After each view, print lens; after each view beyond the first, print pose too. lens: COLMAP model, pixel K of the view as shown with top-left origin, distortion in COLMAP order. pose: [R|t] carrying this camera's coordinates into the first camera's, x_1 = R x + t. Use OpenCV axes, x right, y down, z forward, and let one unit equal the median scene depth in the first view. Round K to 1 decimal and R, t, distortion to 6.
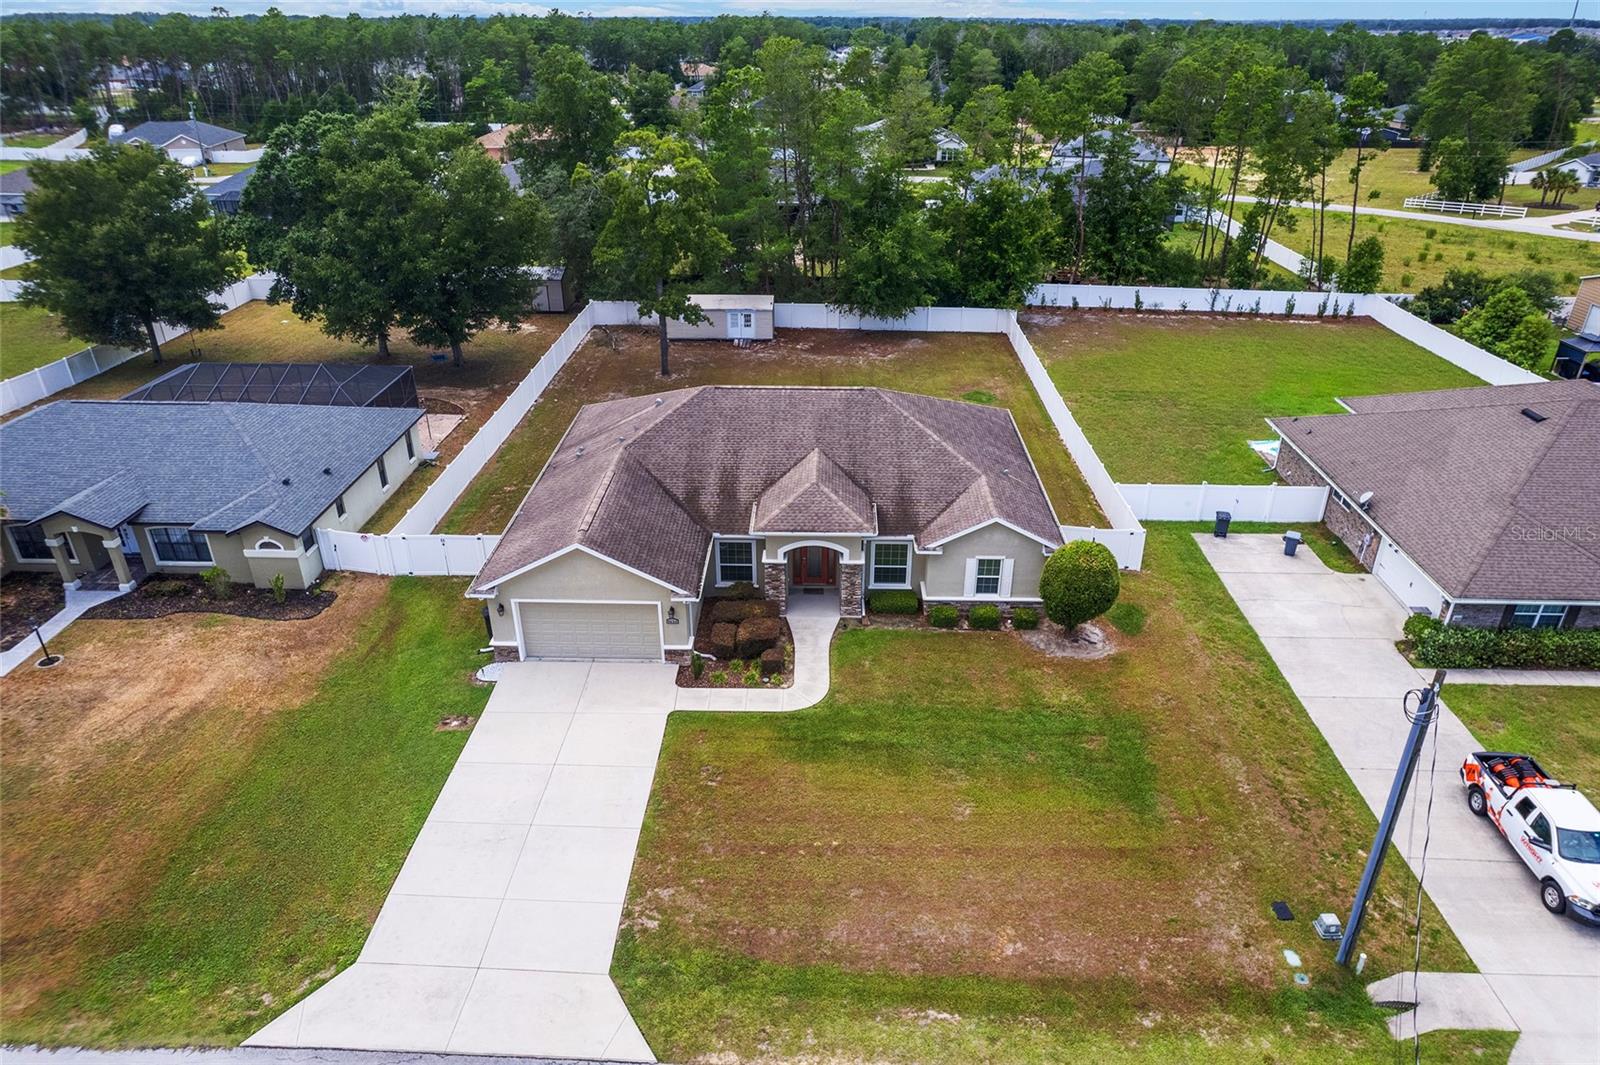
lens RADIAL K [[1027.6, 0, 806.3], [0, 1027.6, 546.1], [0, 0, 1]] dist [-0.088145, 0.080017]
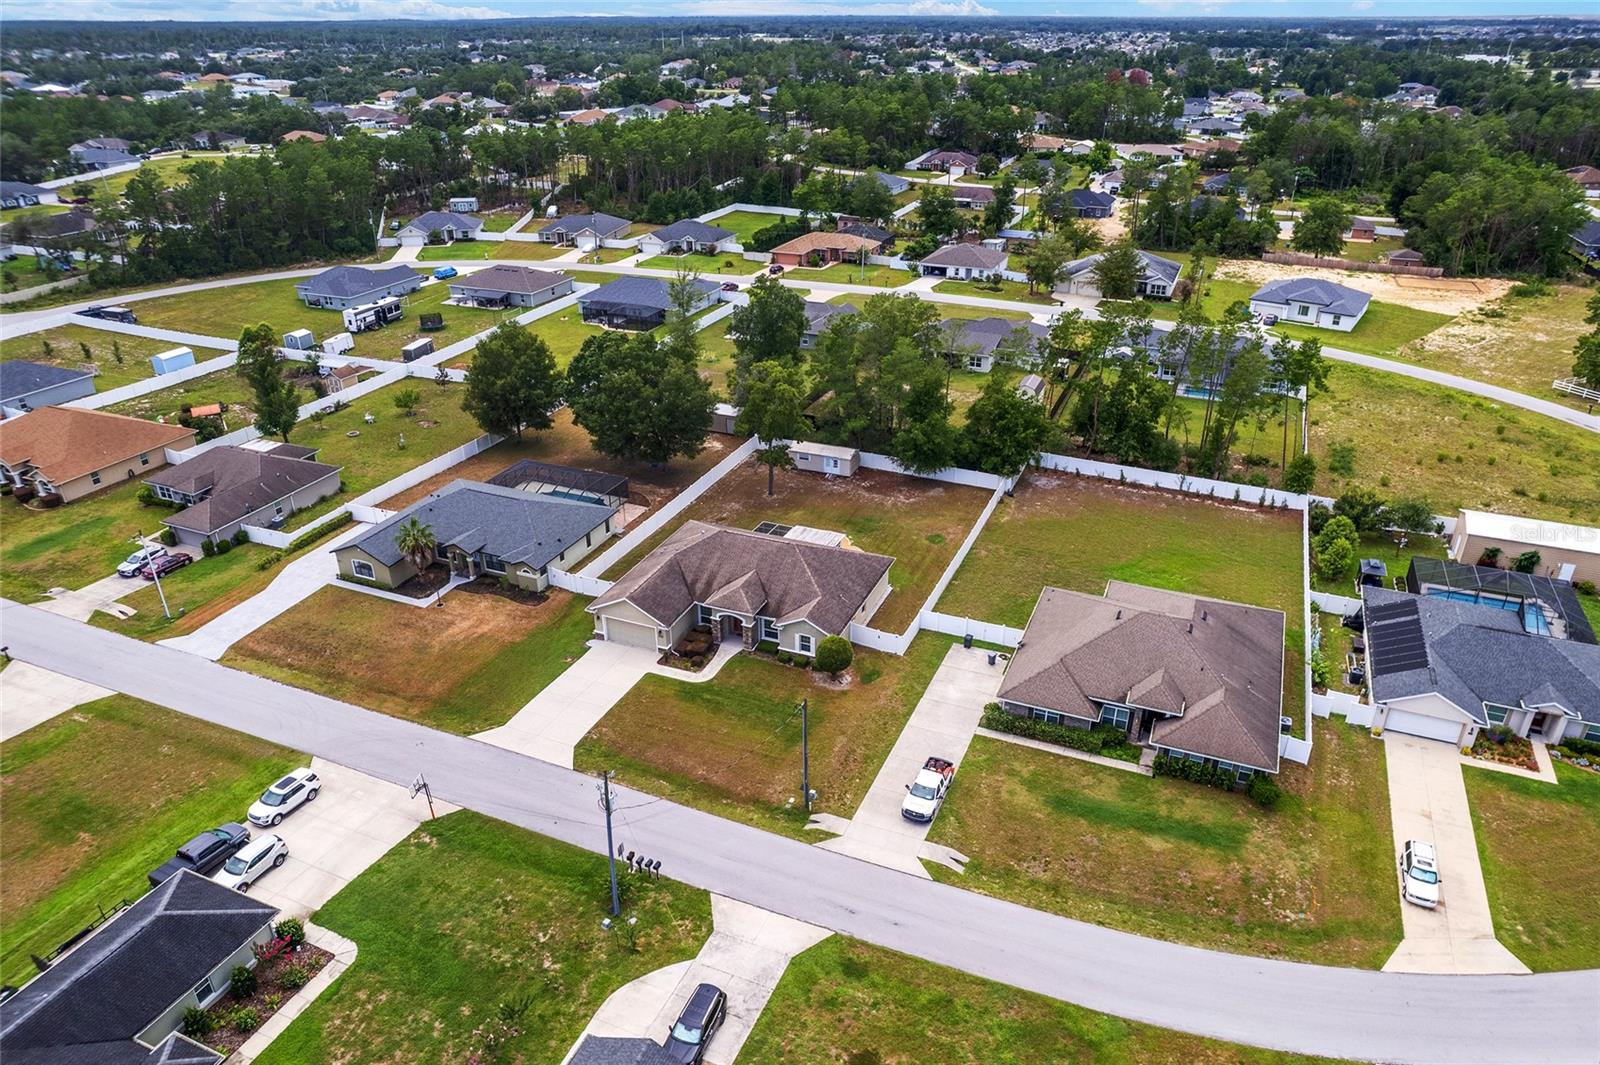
lens RADIAL K [[1063.7, 0, 806.1], [0, 1063.7, 545.7], [0, 0, 1]] dist [-0.077307, 0.061500]
pose [[0.931338, 0.160704, -0.326779, 0.839000], [-0.163990, 0.986304, 0.017665, -0.204334], [0.325142, 0.037136, 0.944936, -1.076255]]
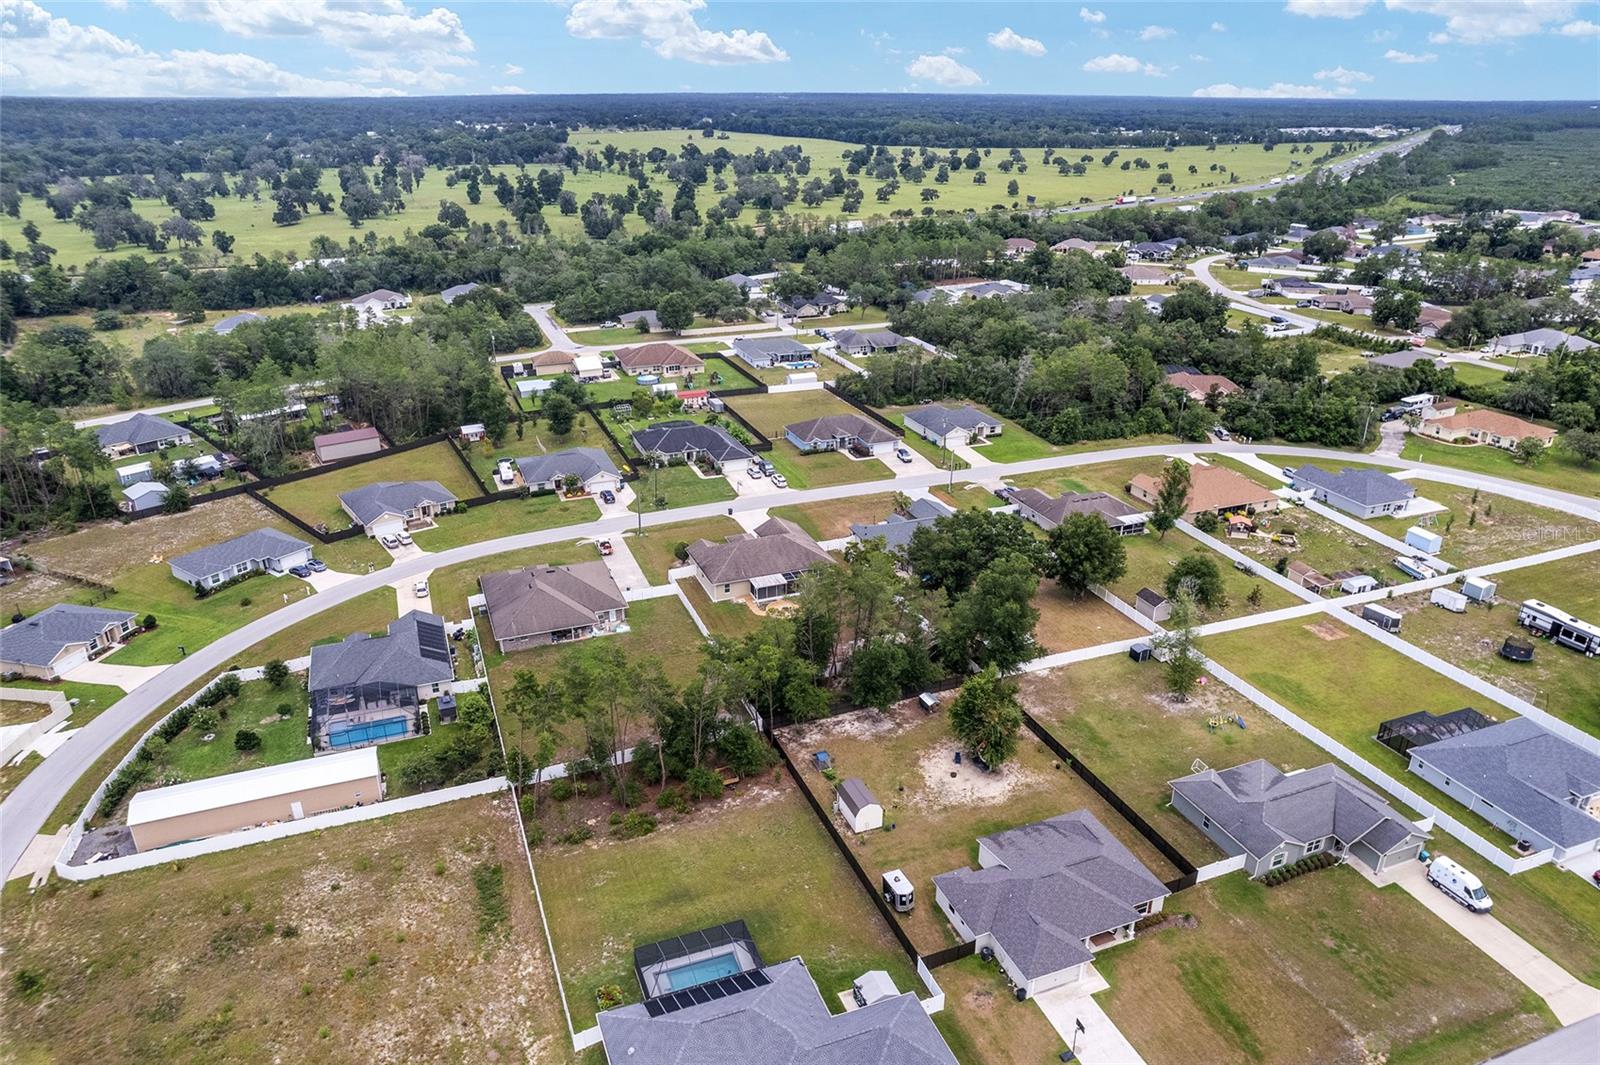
lens RADIAL K [[1063.7, 0, 806.1], [0, 1063.7, 545.7], [0, 0, 1]] dist [-0.077307, 0.061500]
pose [[-0.917255, 0.154821, -0.366978, 1.394623], [-0.186946, 0.646223, 0.739897, -3.350724], [0.351701, 0.747280, -0.563808, 3.581352]]
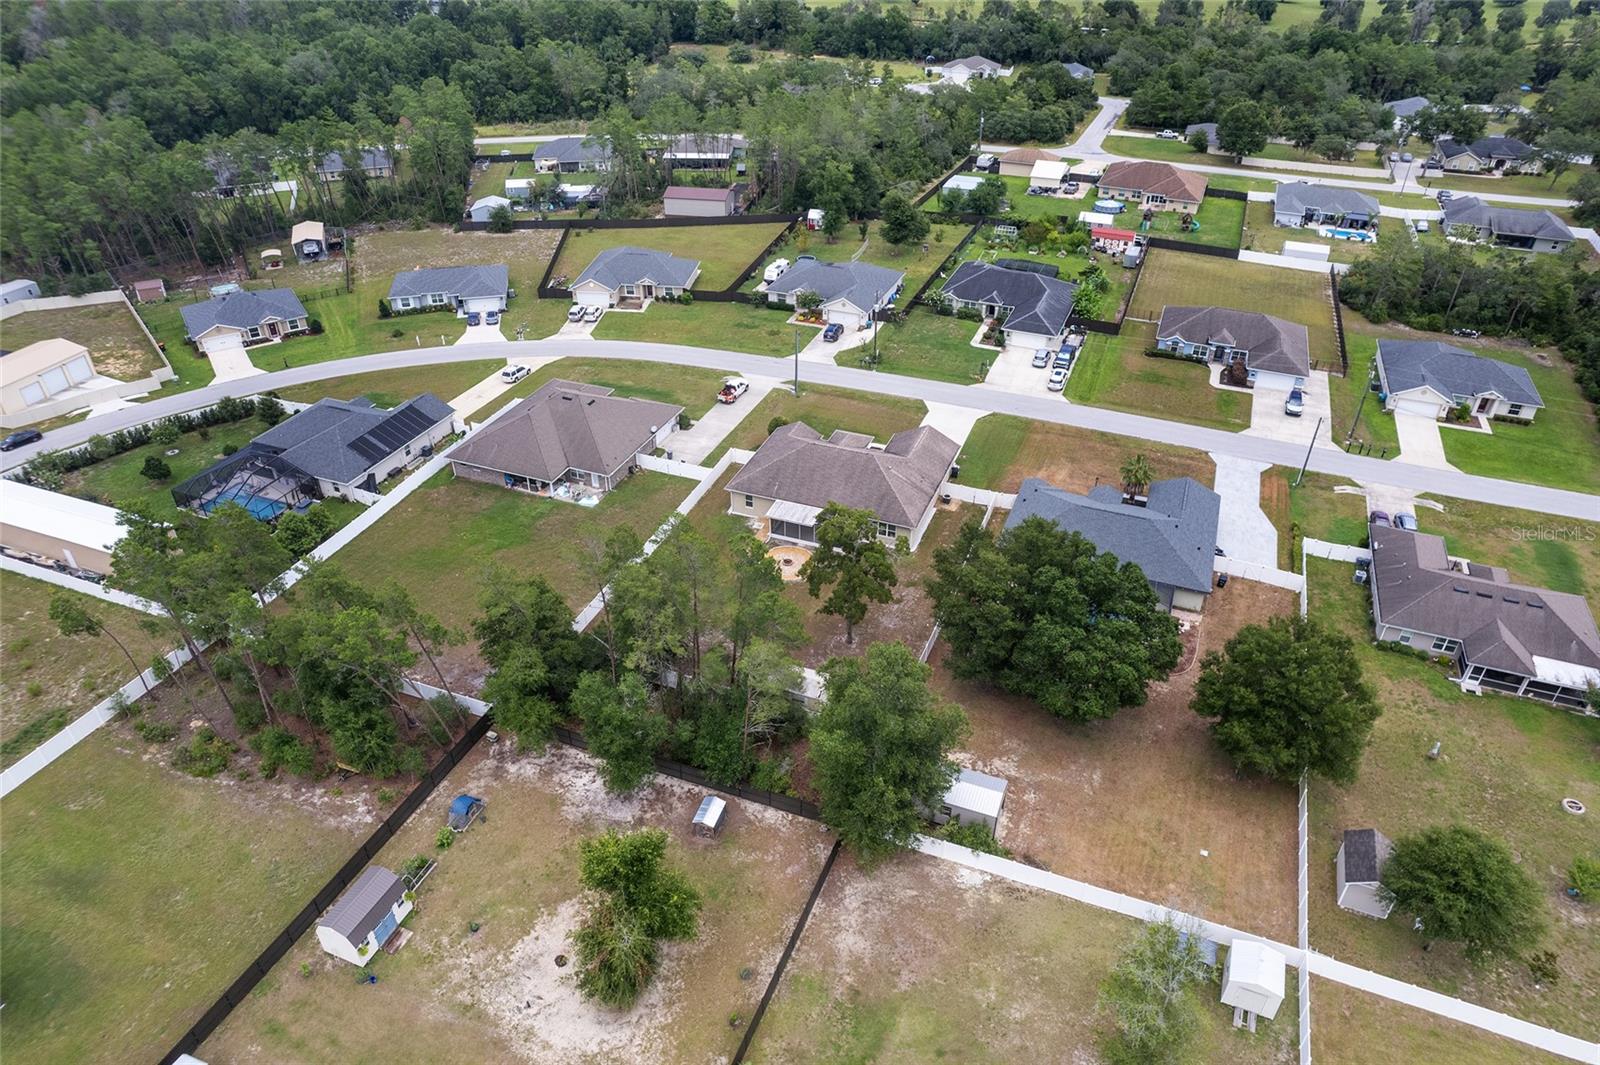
lens RADIAL K [[1027.6, 0, 806.3], [0, 1027.6, 546.1], [0, 0, 1]] dist [-0.088145, 0.080017]
pose [[-0.941519, -0.194476, 0.275175, -0.729665], [0.149213, 0.491581, 0.857953, -2.388473], [-0.302122, 0.848839, -0.433815, 2.507912]]
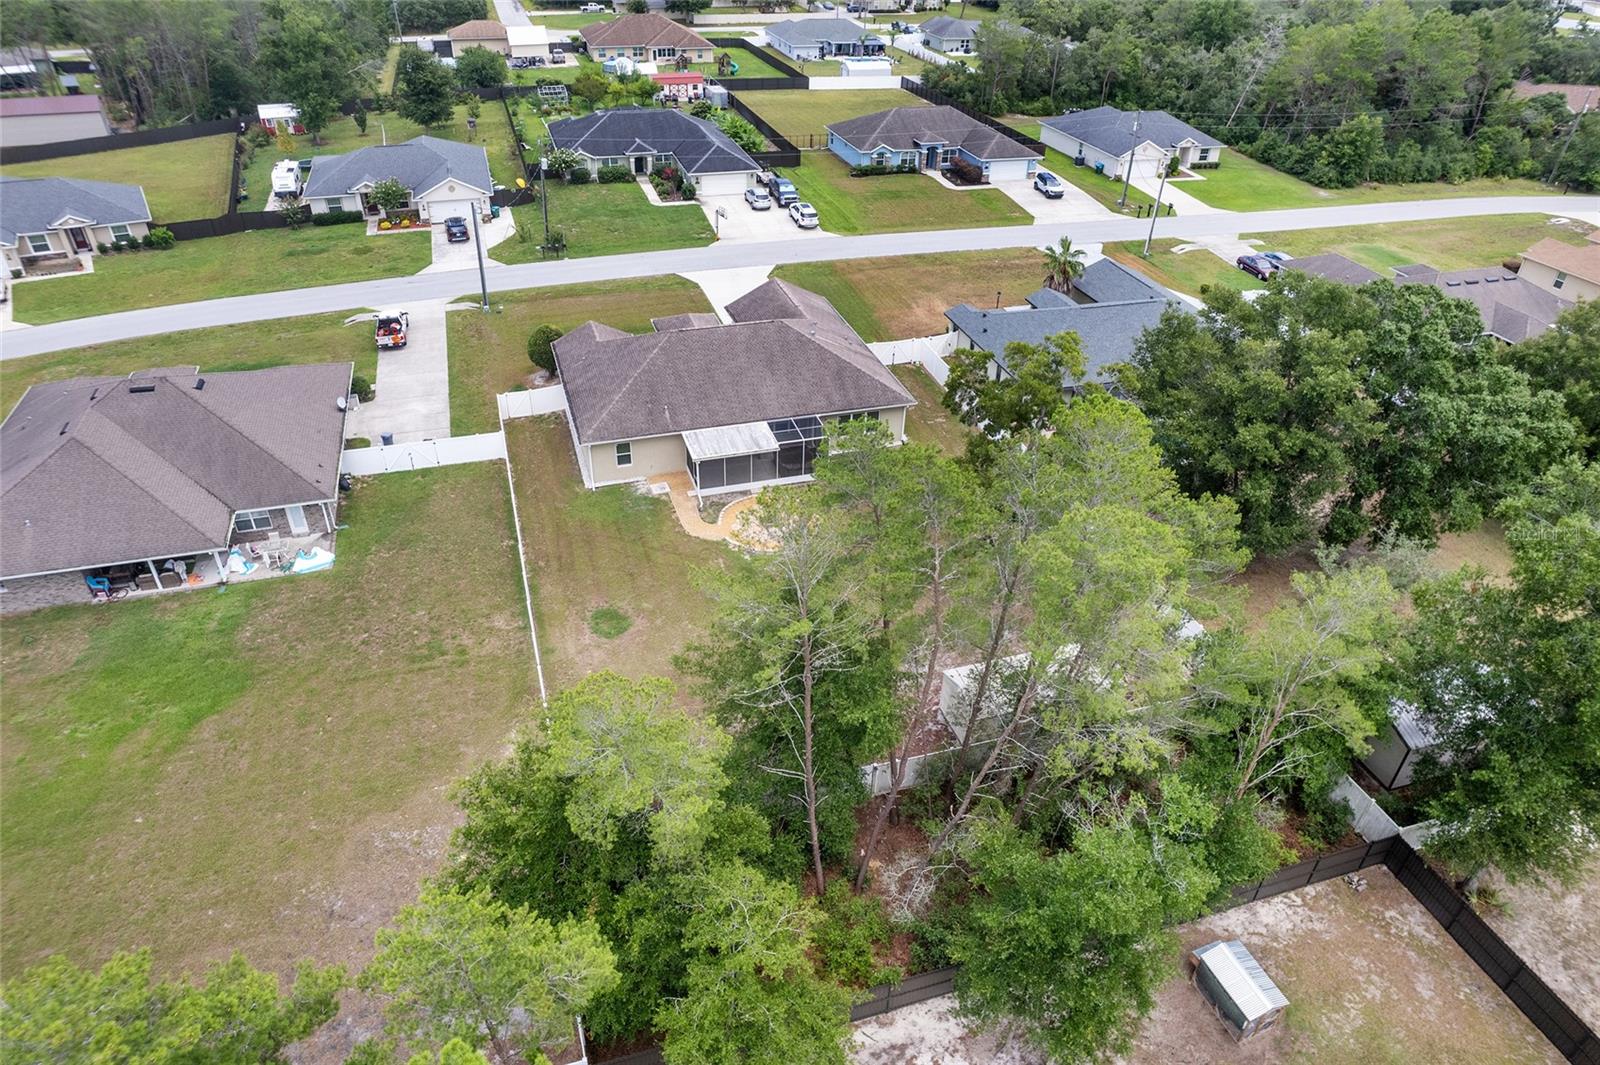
lens RADIAL K [[1027.6, 0, 806.3], [0, 1027.6, 546.1], [0, 0, 1]] dist [-0.088145, 0.080017]
pose [[-0.944006, 0.164484, -0.286002, 0.387009], [-0.177421, 0.477765, 0.860385, -1.421740], [0.278161, 0.862951, -0.421831, 2.104559]]
